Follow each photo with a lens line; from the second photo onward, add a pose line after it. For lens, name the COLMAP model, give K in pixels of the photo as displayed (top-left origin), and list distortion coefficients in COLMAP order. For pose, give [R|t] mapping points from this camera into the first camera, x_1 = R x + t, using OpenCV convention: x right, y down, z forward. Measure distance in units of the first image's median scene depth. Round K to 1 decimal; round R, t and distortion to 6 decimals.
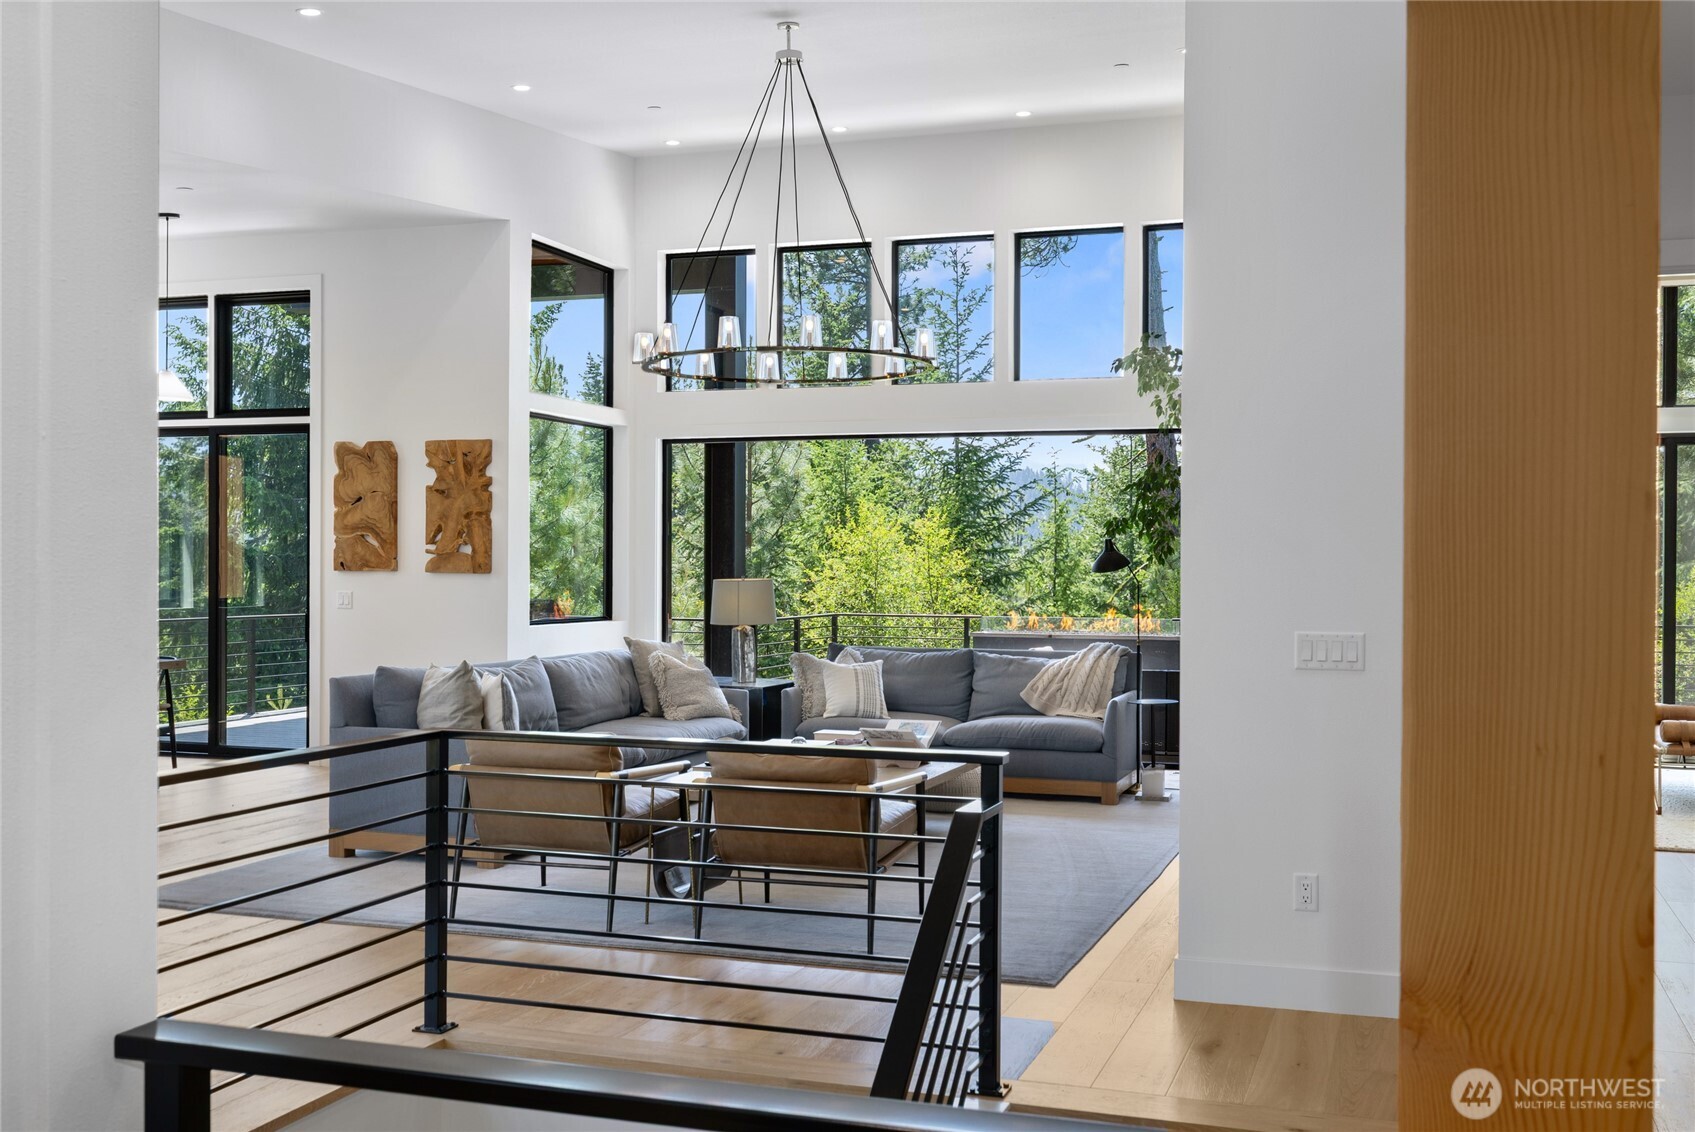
lens RADIAL K [[1793.9, 0, 854.9], [0, 1793.9, 556.1], [0, 0, 1]] dist [-0.003033, 0.000000]
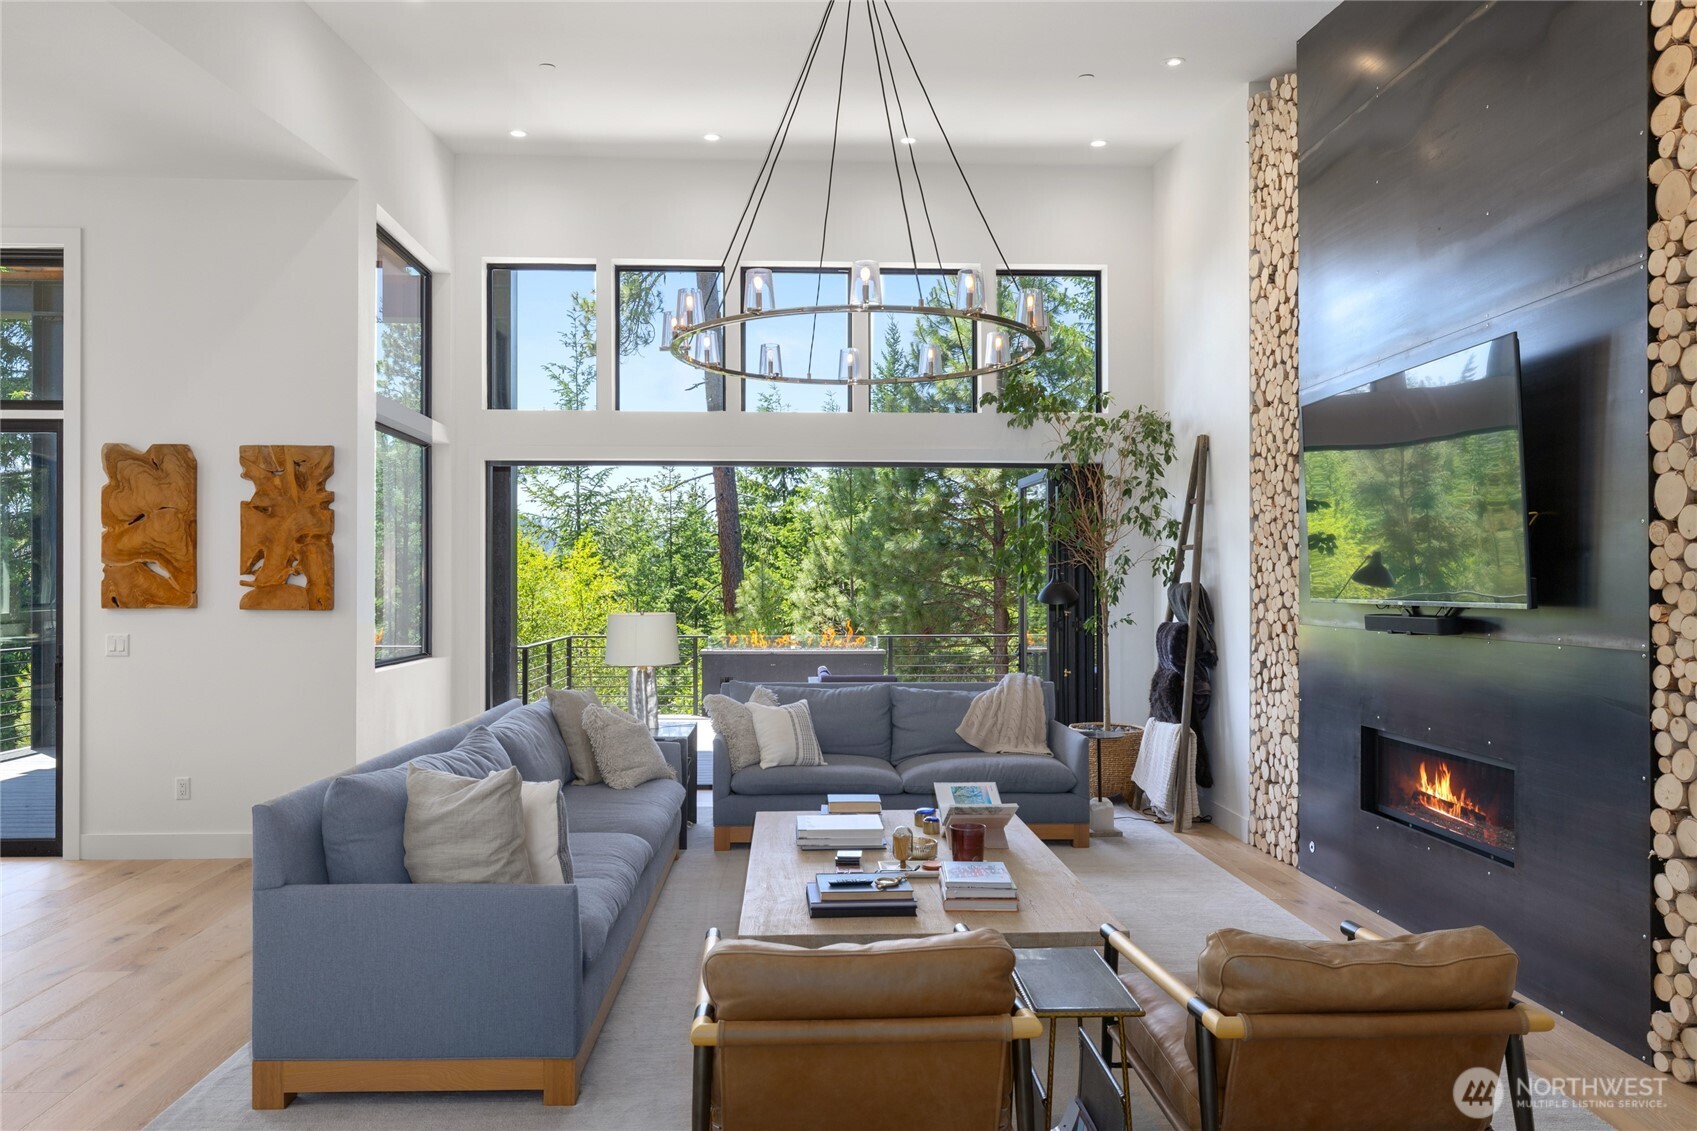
lens RADIAL K [[1183.3, 0, 834.5], [0, 1183.3, 565.6], [0, 0, 1]] dist [-0.000682, -0.004862]
pose [[0.928373, 0.000922, 0.371648, -0.190815], [0.002814, 0.999951, -0.009511, -0.004820], [-0.371639, 0.009876, 0.928325, 0.415580]]
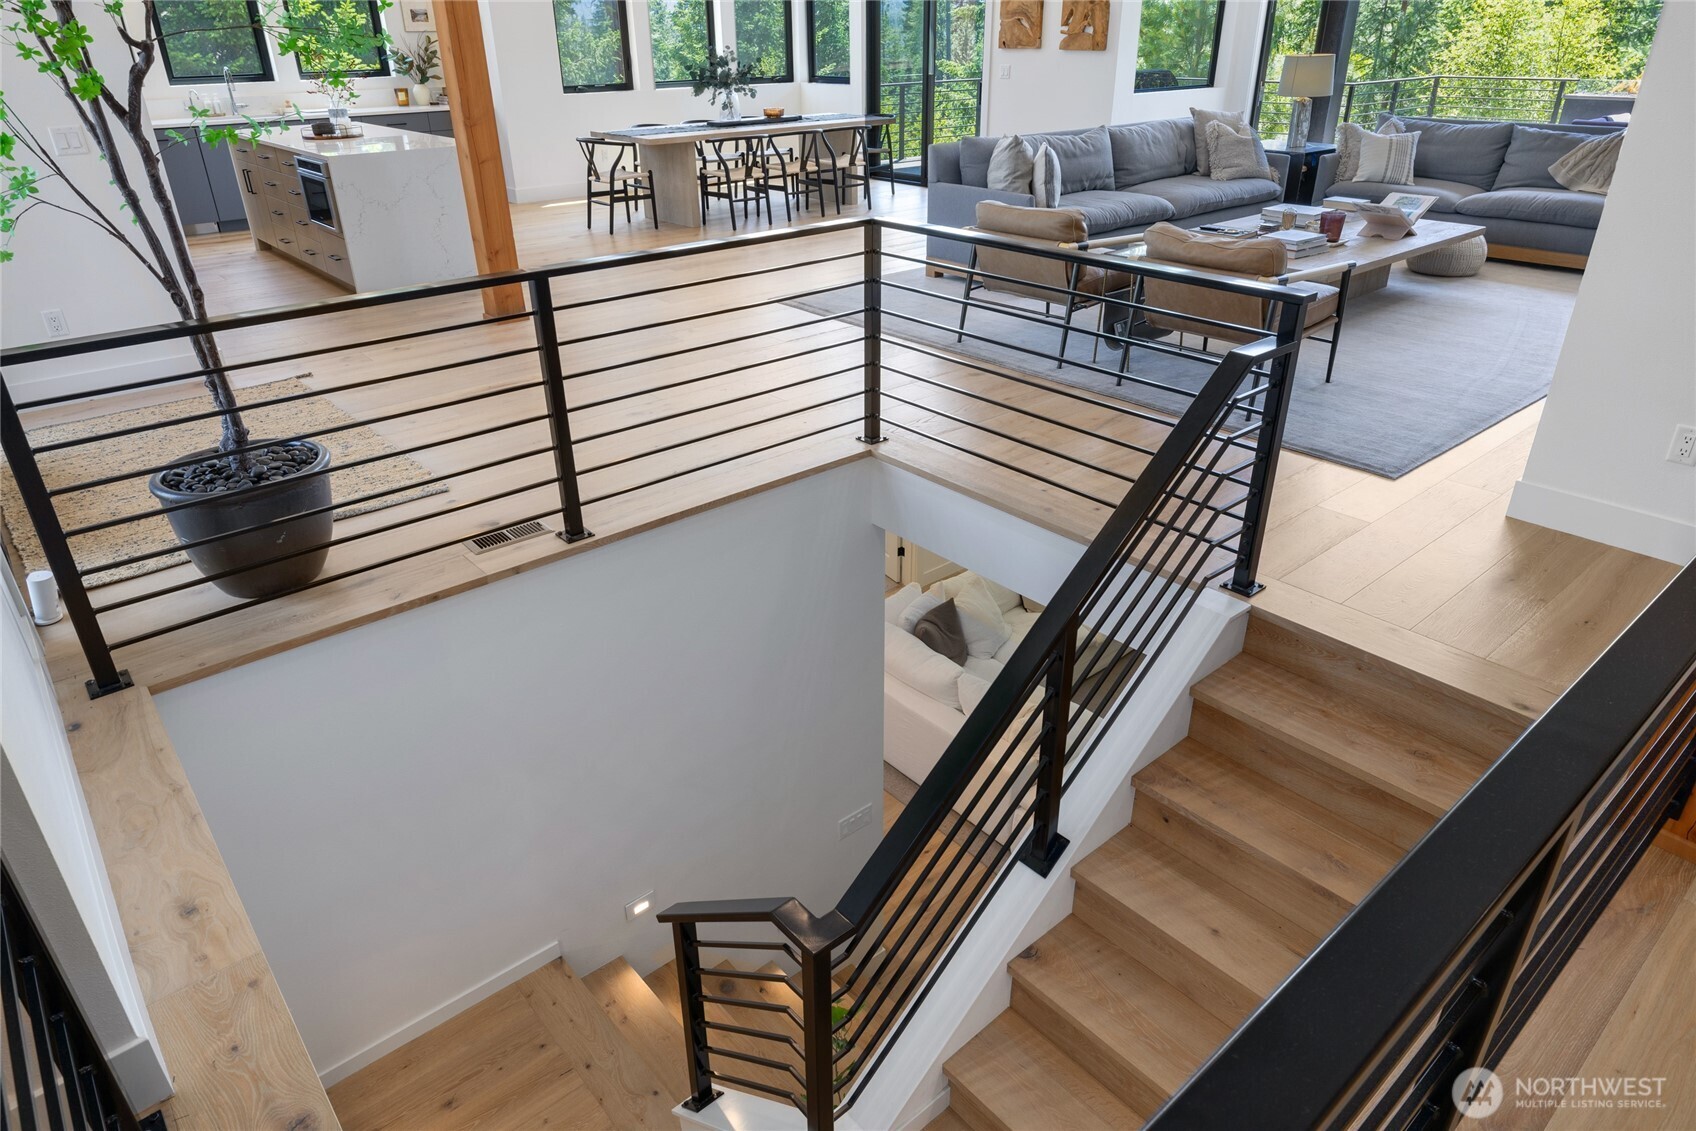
lens RADIAL K [[1076.9, 0, 816.8], [0, 1076.9, 571.8], [0, 0, 1]] dist [-0.004356, 0.002747]
pose [[0.853733, 0.220361, -0.471785, 0.070559], [0.020926, 0.890789, 0.453936, -0.012201], [0.520290, -0.397413, 0.755885, 0.147144]]
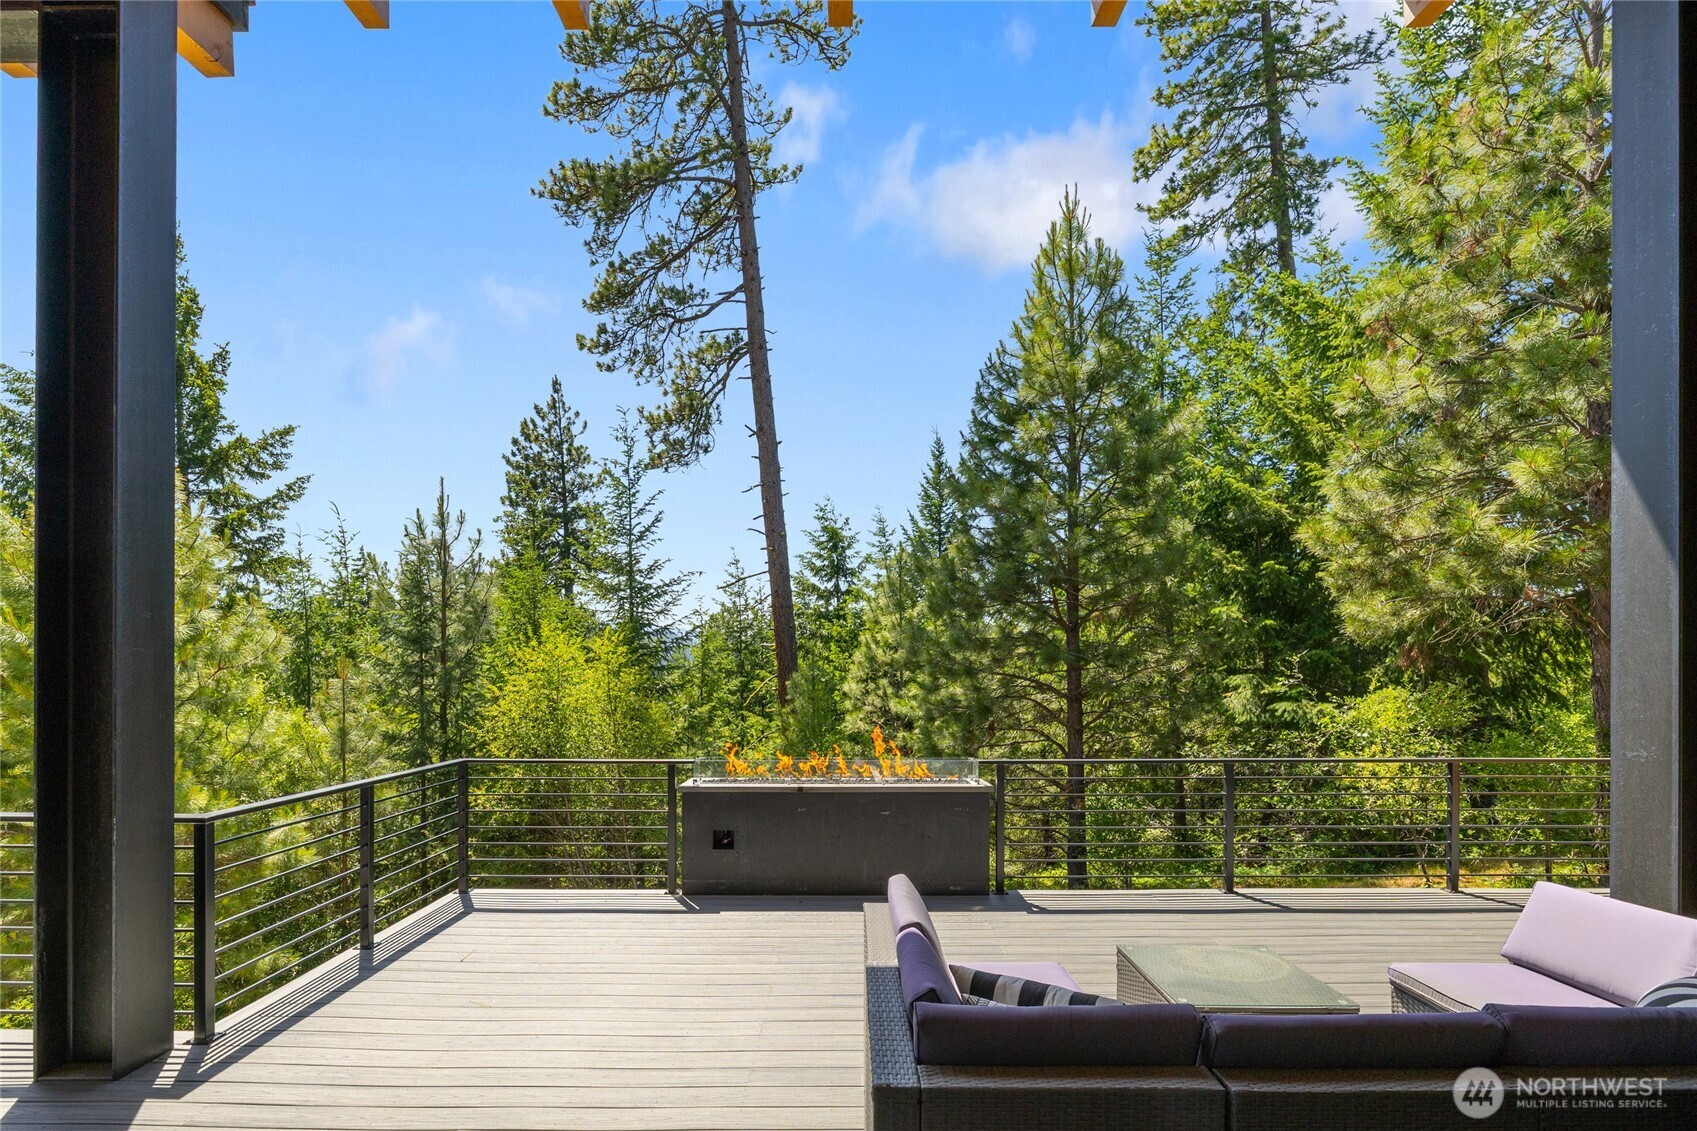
lens RADIAL K [[794.7, 0, 827.4], [0, 794.7, 688.6], [0, 0, 1]] dist [-0.021023, -0.001148]
pose [[0.950790, -0.008856, 0.309709, 0.037447], [0.002352, 0.999769, 0.021367, -0.000108], [-0.309827, -0.019587, 0.950591, 1.008785]]
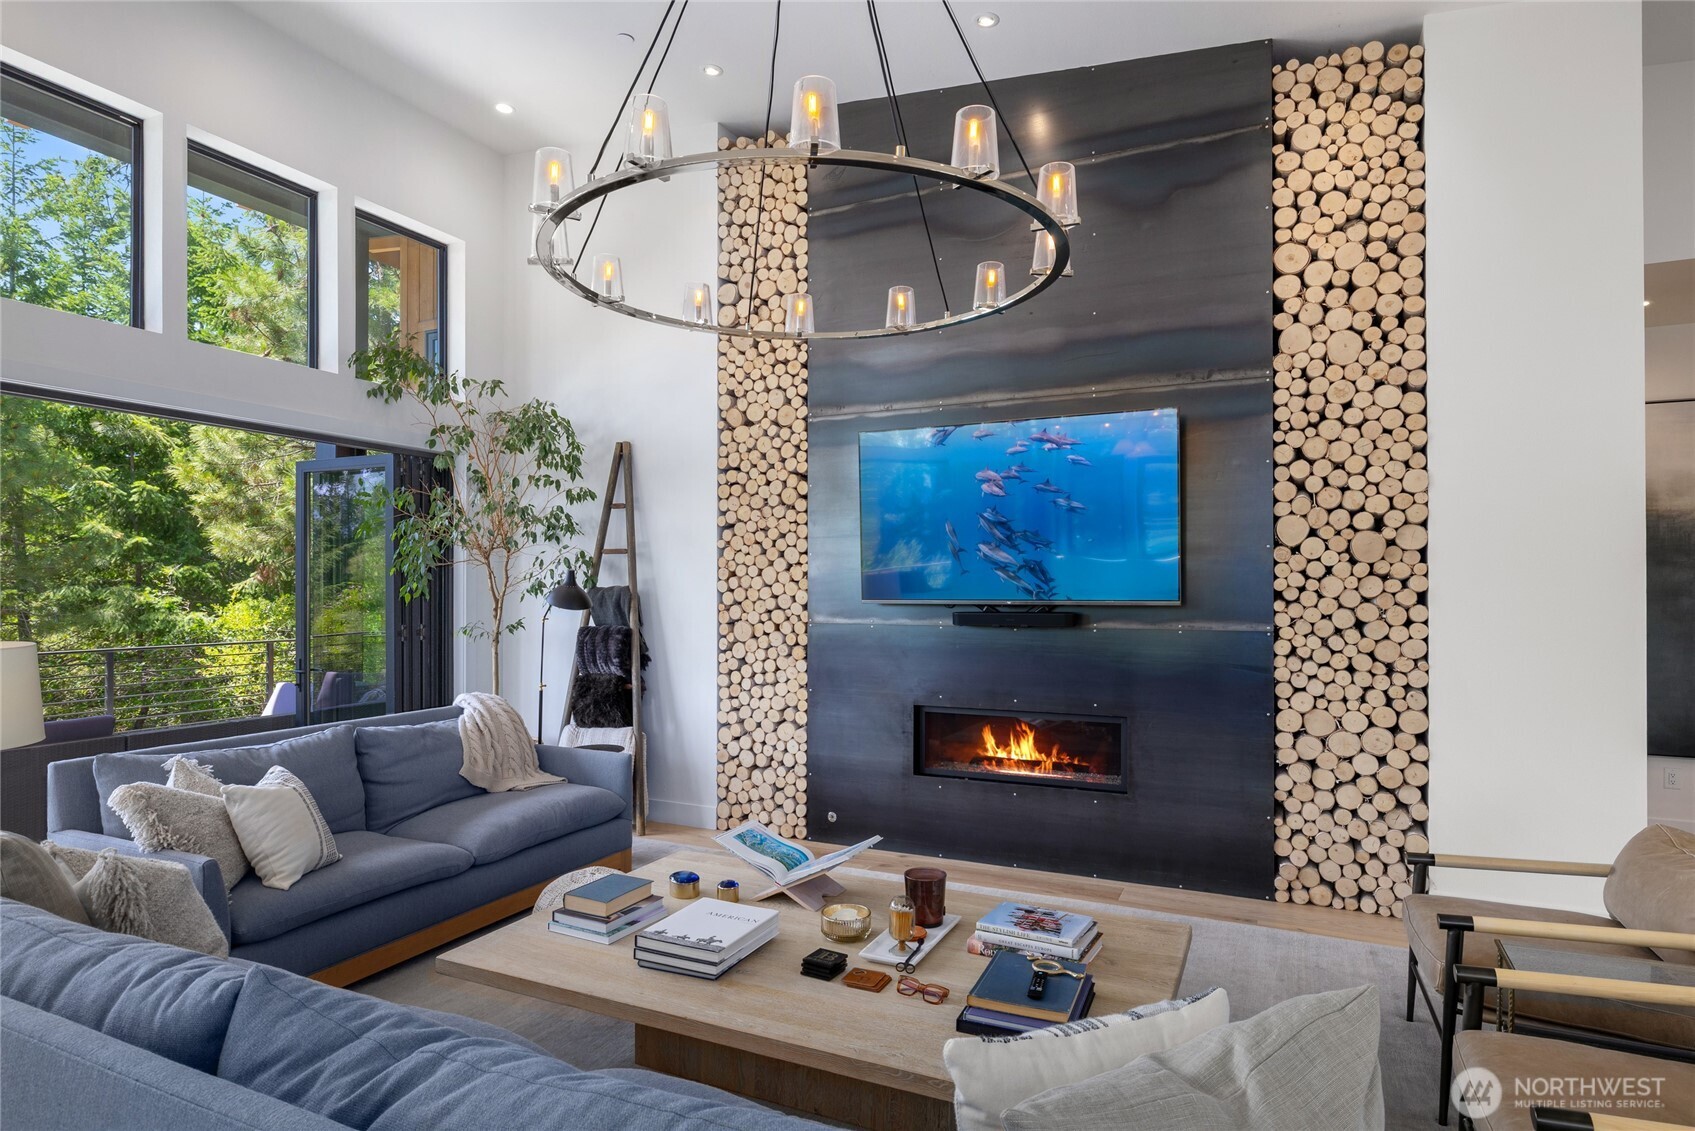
lens RADIAL K [[936.7, 0, 858.9], [0, 936.7, 575.0], [0, 0, 1]] dist [0.009527, 0.002698]
pose [[0.097476, 0.009769, 0.995190, -0.264093], [-0.004065, 0.999947, -0.009418, -0.003231], [-0.995230, -0.003127, 0.097511, 0.725671]]
